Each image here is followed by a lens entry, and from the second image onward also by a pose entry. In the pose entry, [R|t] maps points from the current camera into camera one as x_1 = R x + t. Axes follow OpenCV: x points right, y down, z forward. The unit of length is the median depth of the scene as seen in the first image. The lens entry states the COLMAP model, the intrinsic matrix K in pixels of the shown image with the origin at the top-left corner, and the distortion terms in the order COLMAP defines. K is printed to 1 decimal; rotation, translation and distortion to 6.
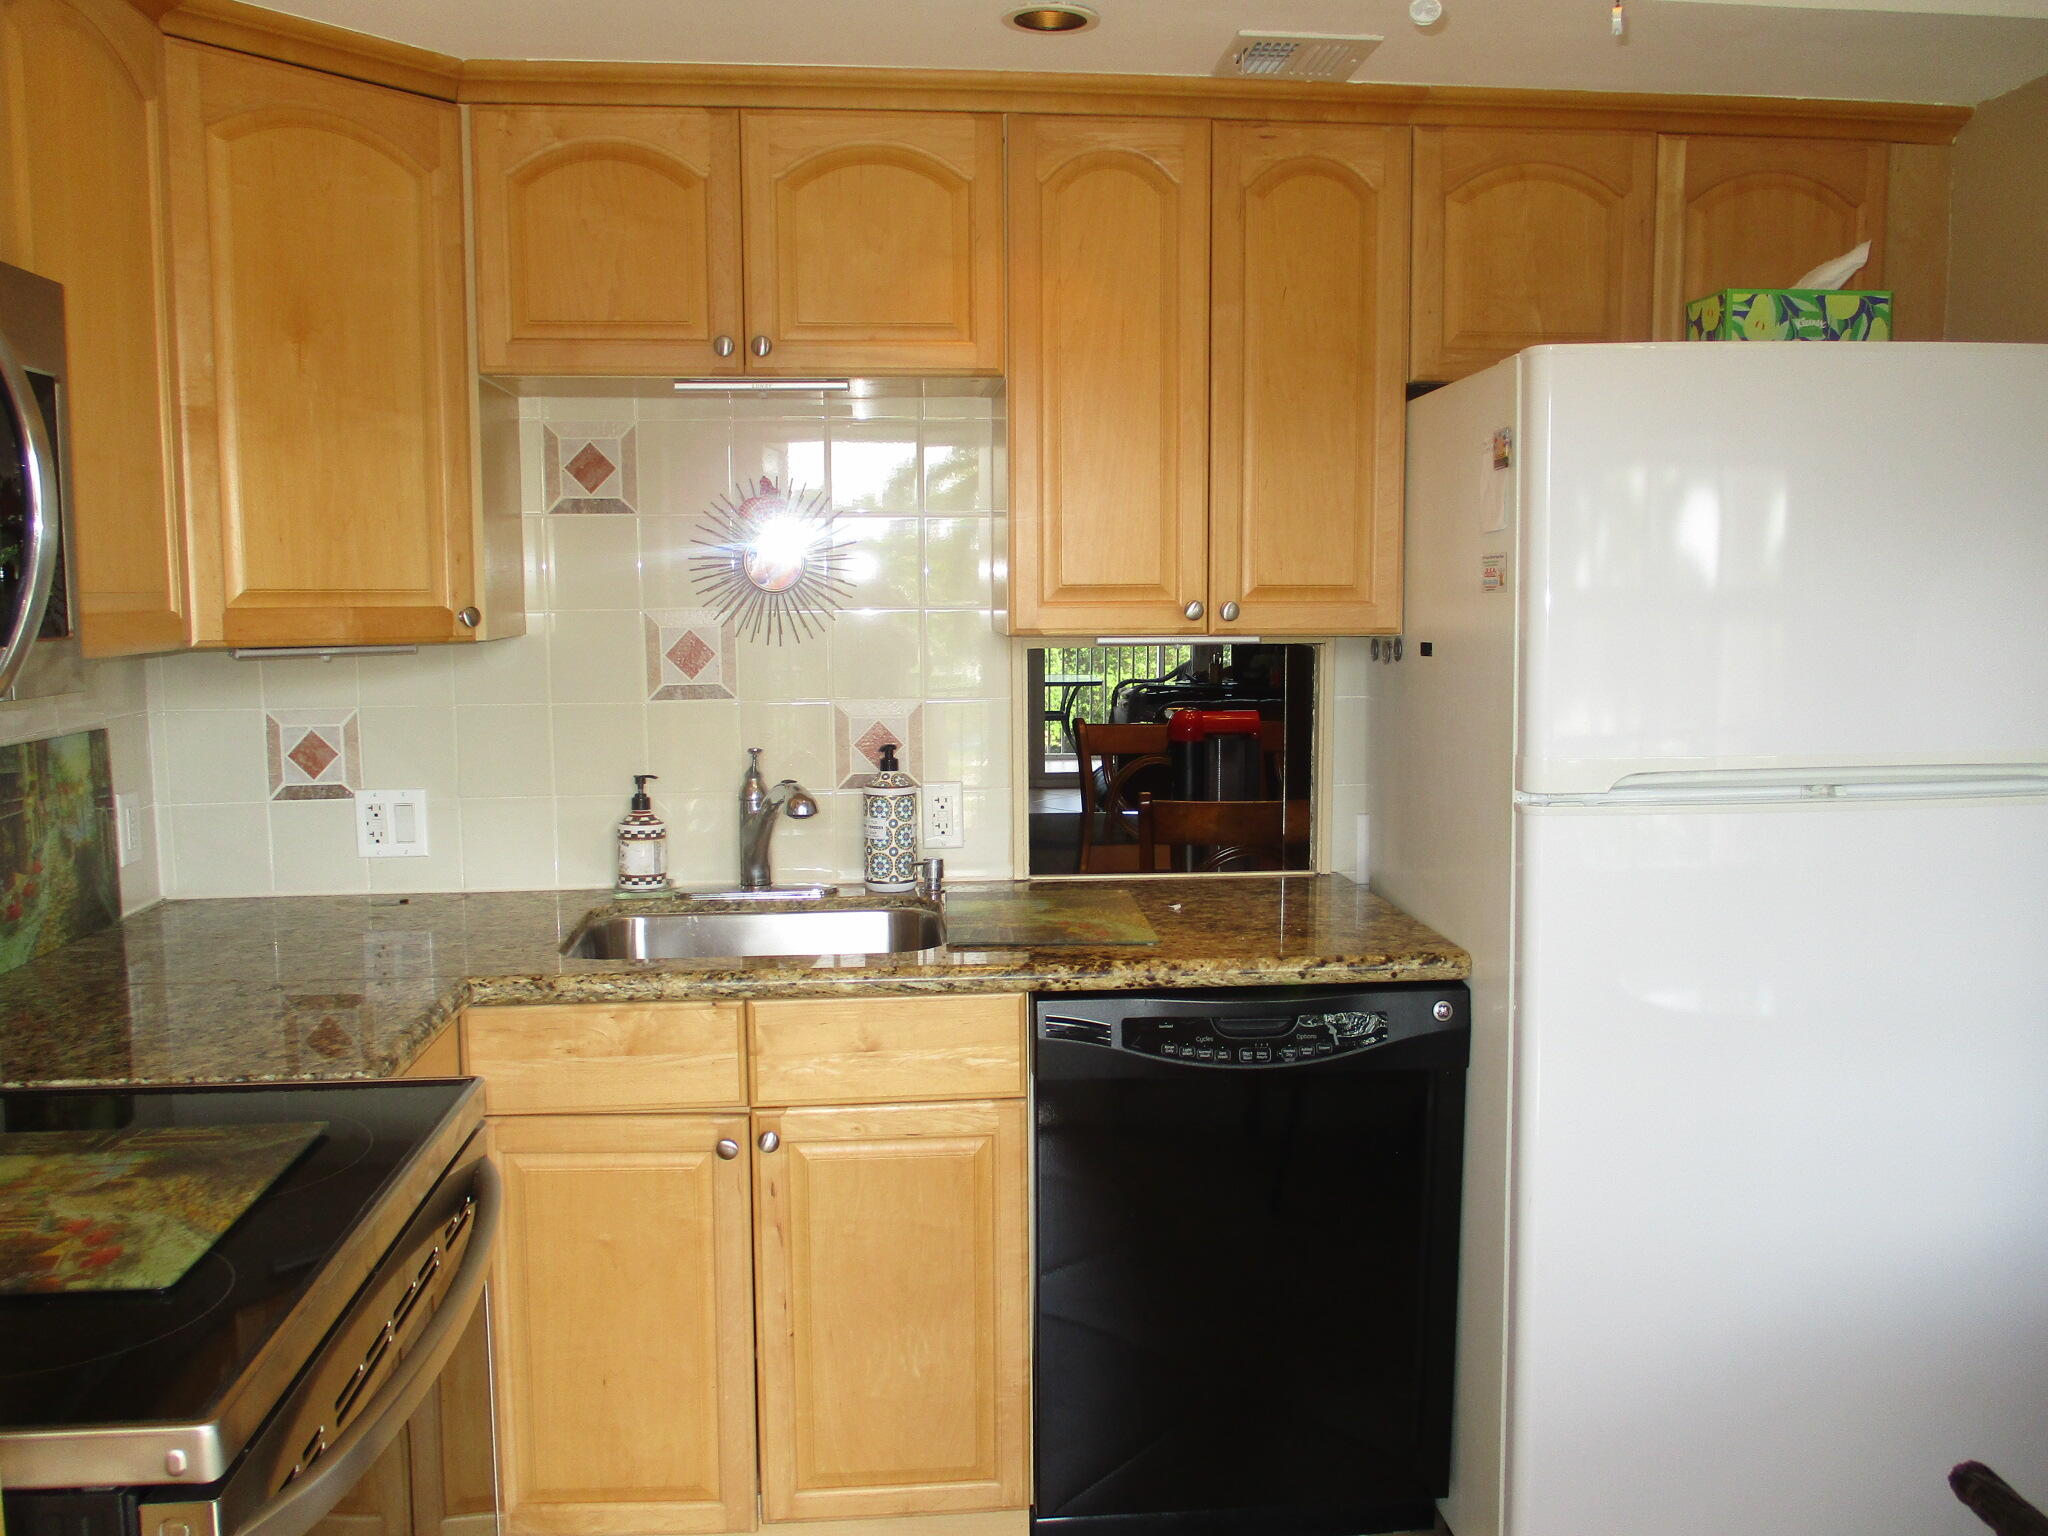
lens RADIAL K [[1690.8, 0, 1033.7], [0, 1690.8, 778.0], [0, 0, 1]] dist [-0.039151, 0.015106]
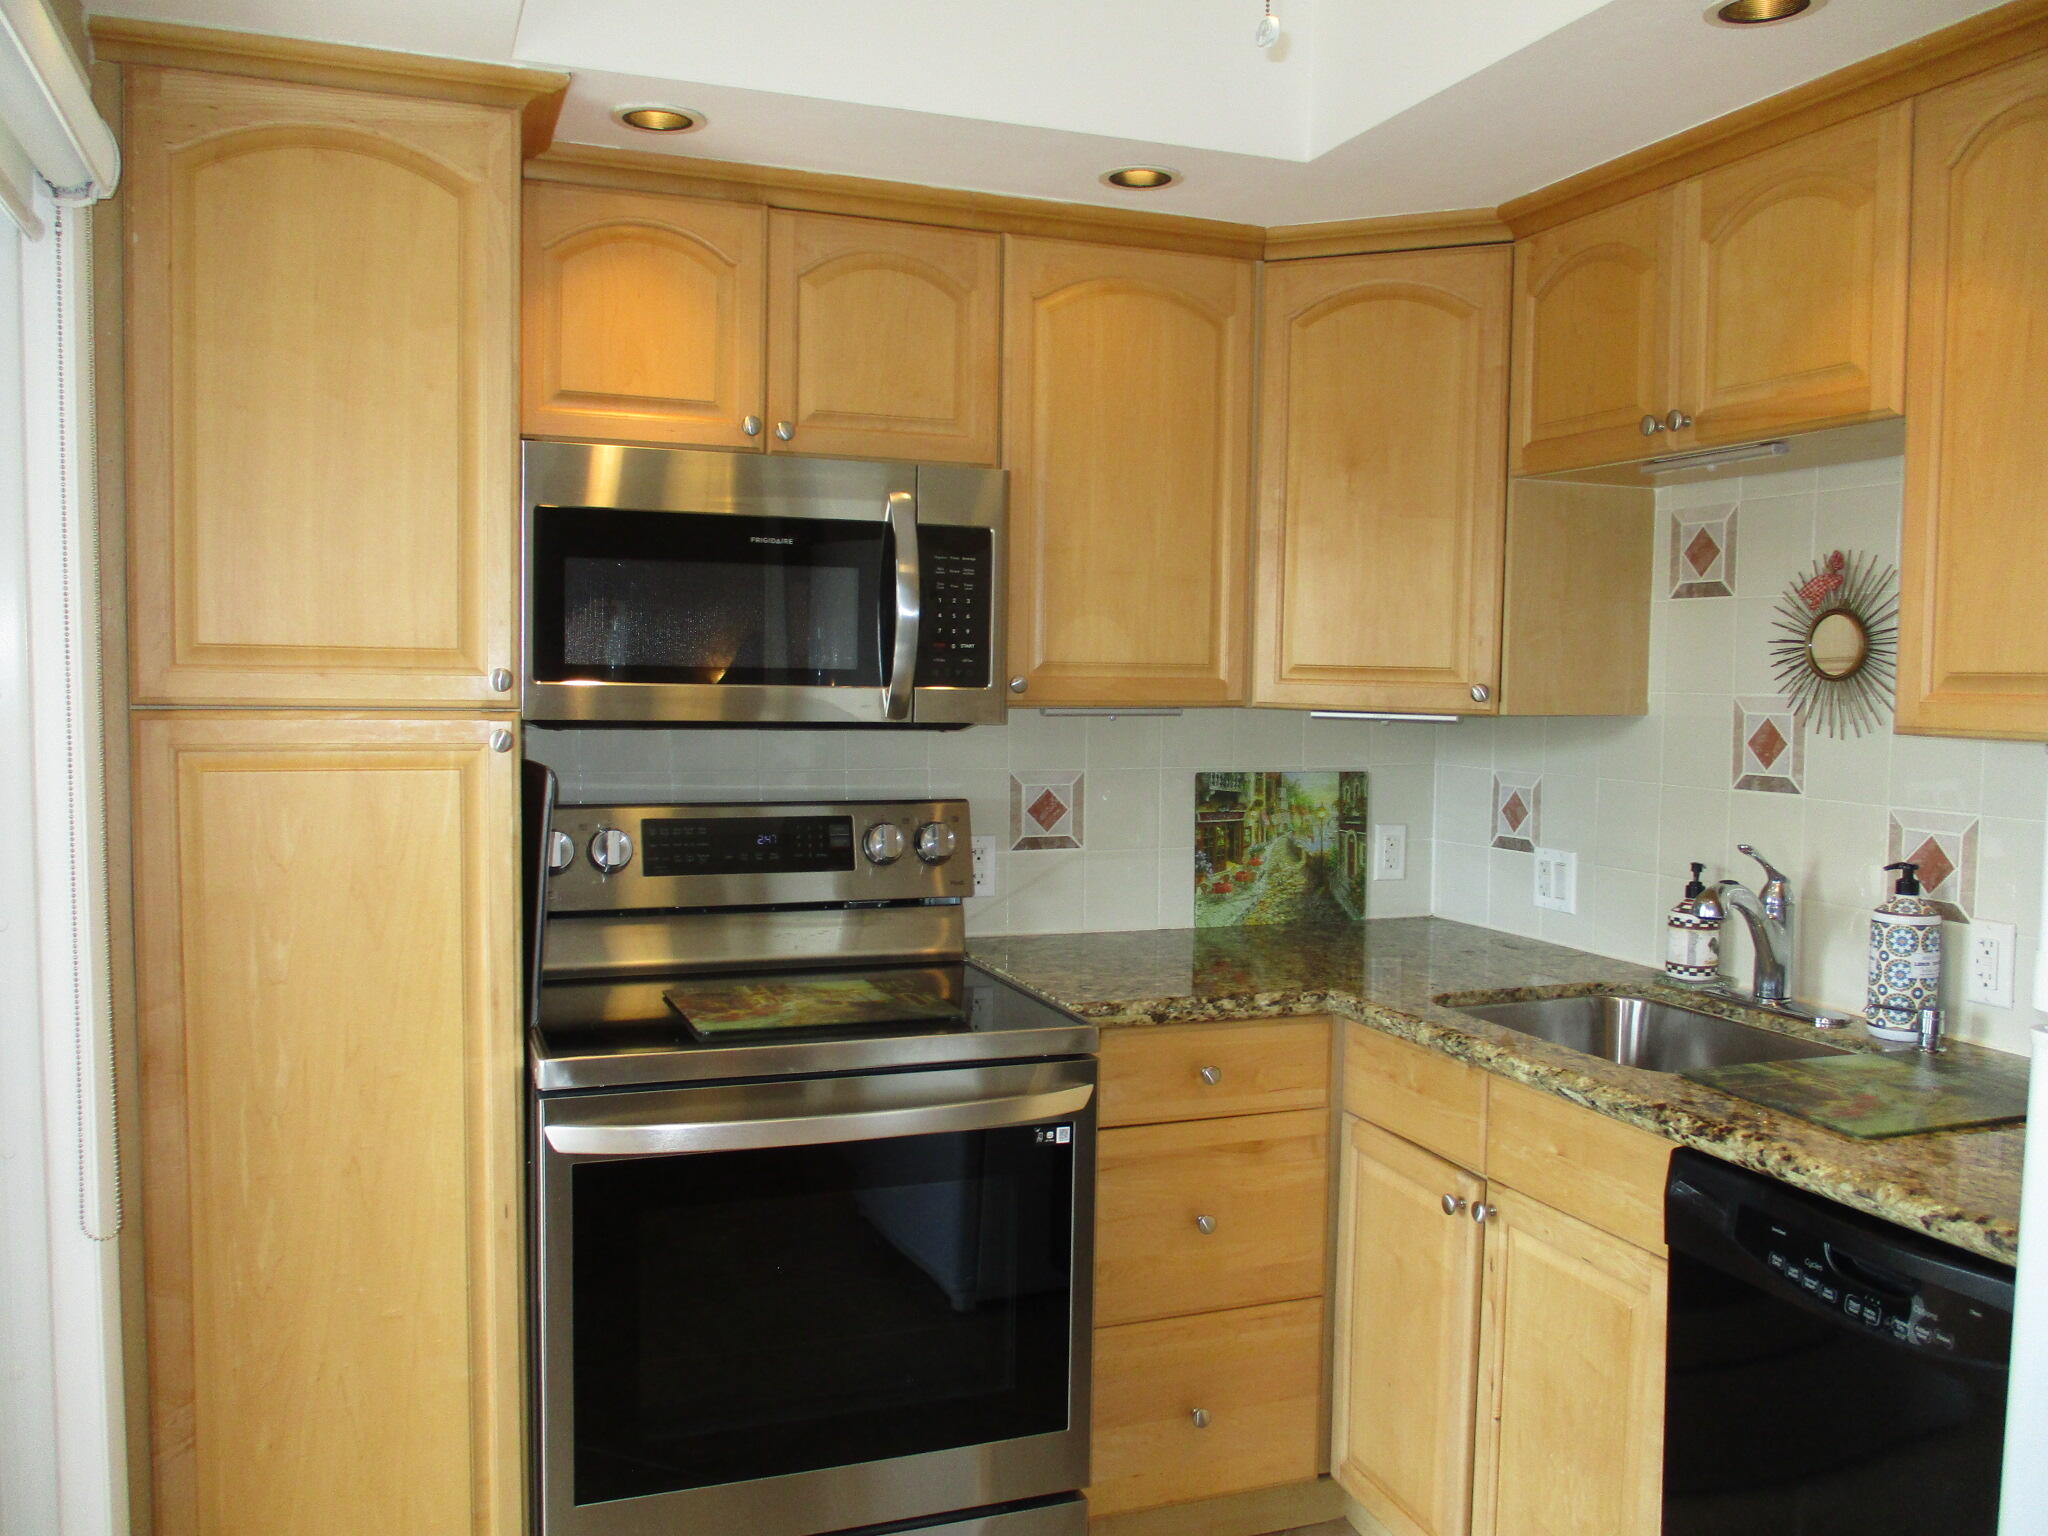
lens RADIAL K [[1690.8, 0, 1039.2], [0, 1690.8, 781.3], [0, 0, 1]] dist [-0.039151, 0.015106]
pose [[0.268715, 0.072071, -0.960520, 0.688718], [-0.125164, 0.991355, 0.039369, -0.045161], [0.955053, 0.109643, 0.275413, 0.419881]]
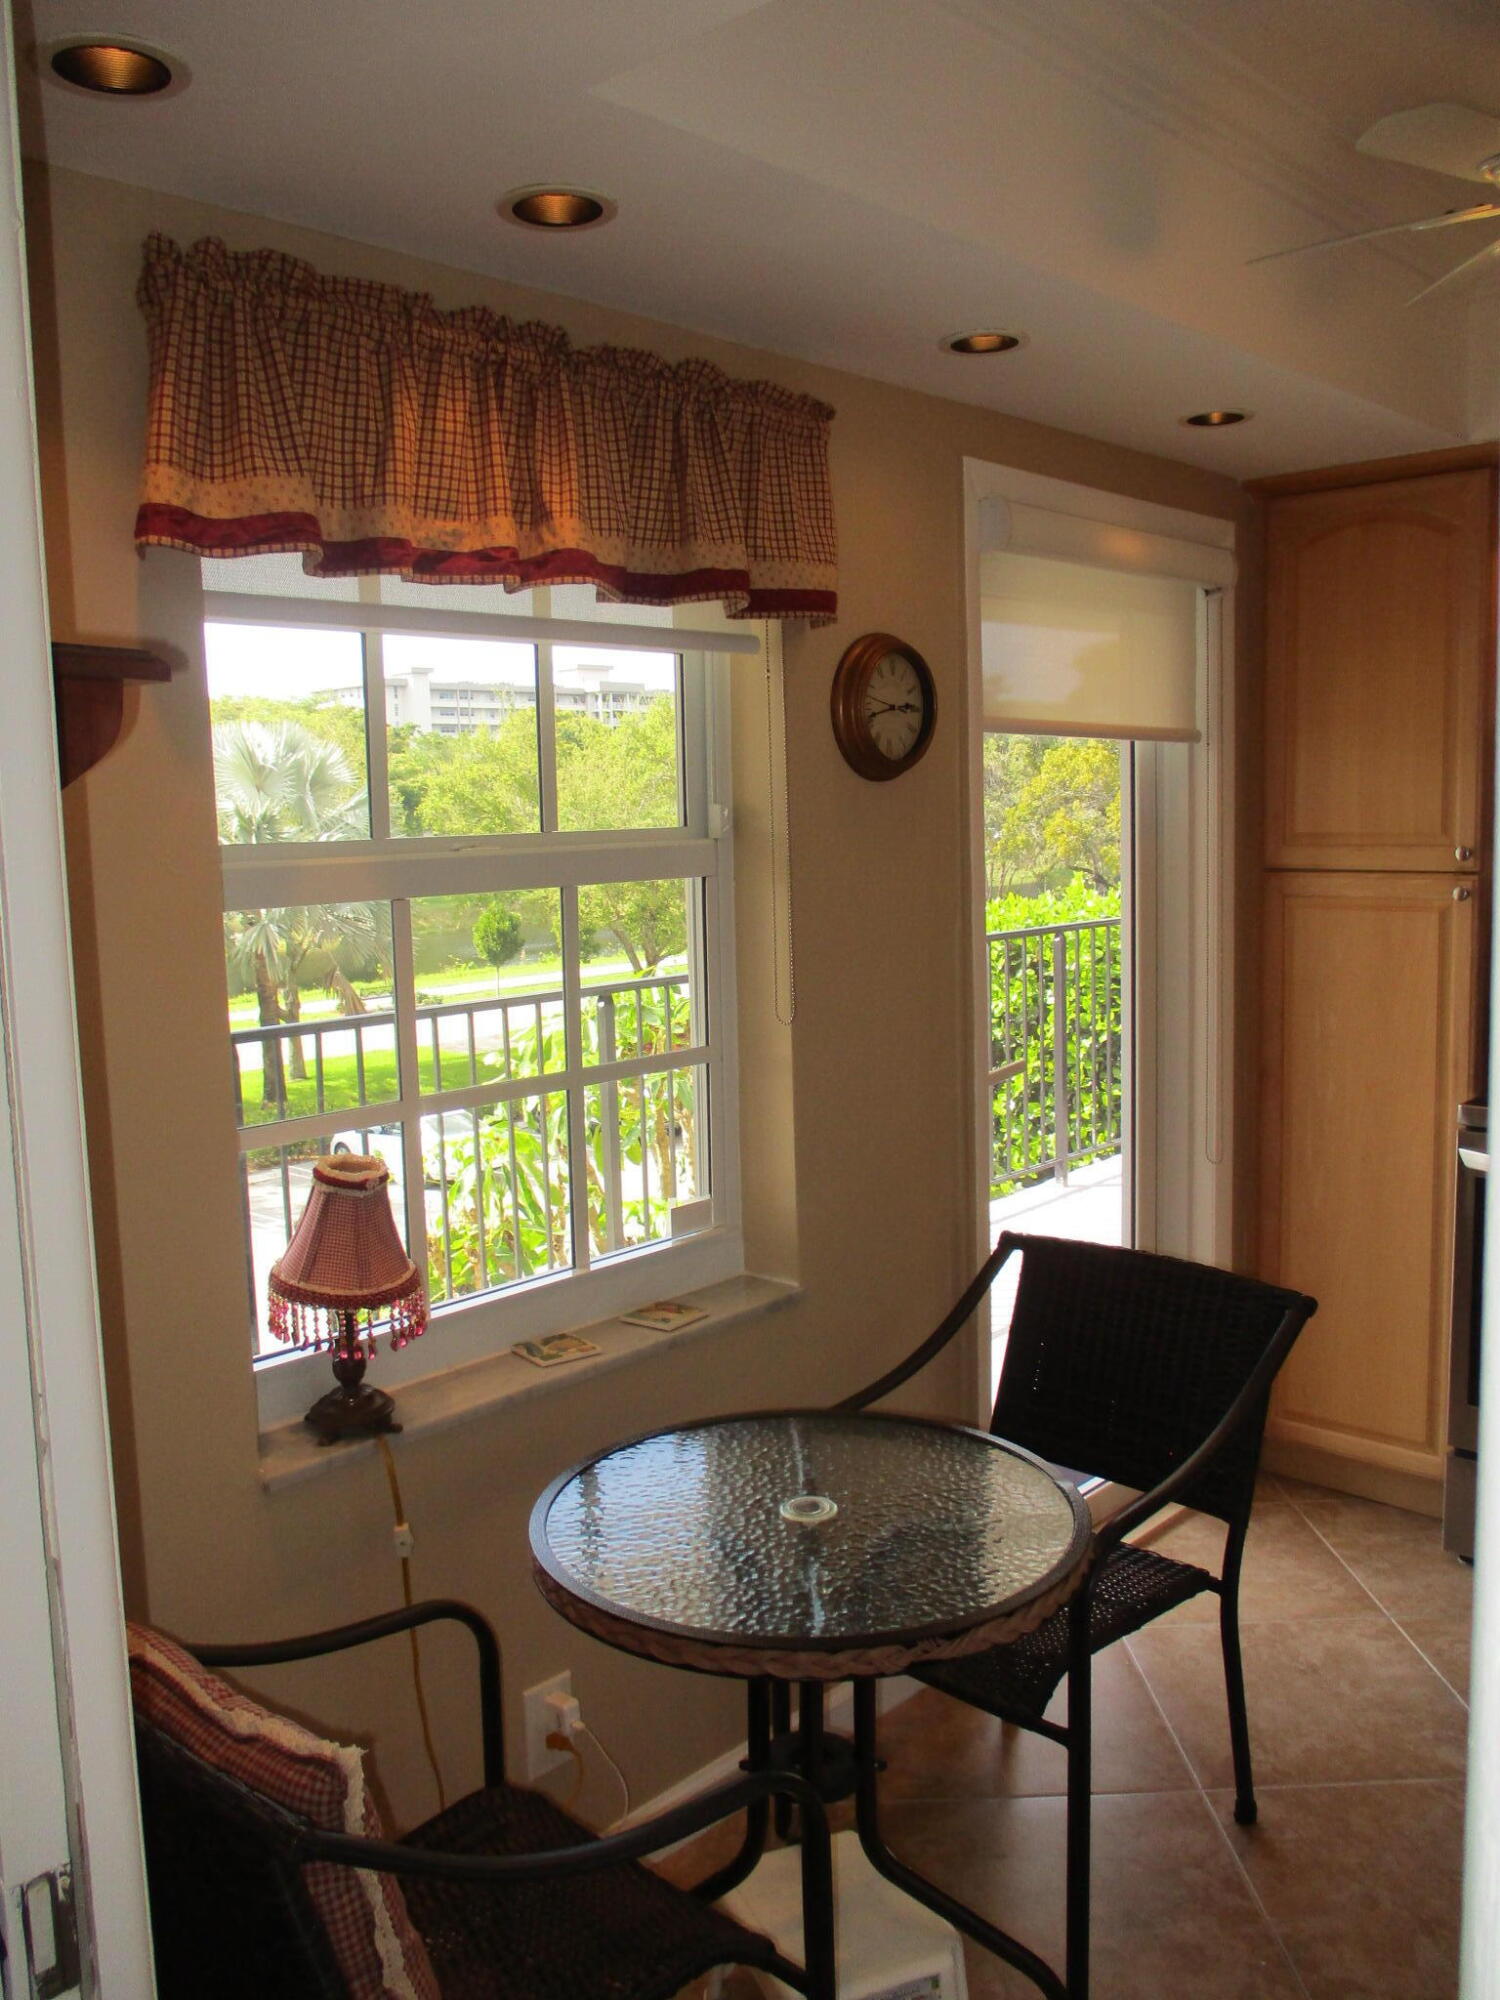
lens RADIAL K [[1651.2, 0, 750.3], [0, 1651.2, 1000.4], [0, 0, 1]] dist [-0.039151, 0.015106]
pose [[-0.749286, 0.096440, -0.655187, 1.053422], [-0.051880, 0.977751, 0.203250, -0.150330], [0.660211, 0.186284, -0.727612, 0.989950]]
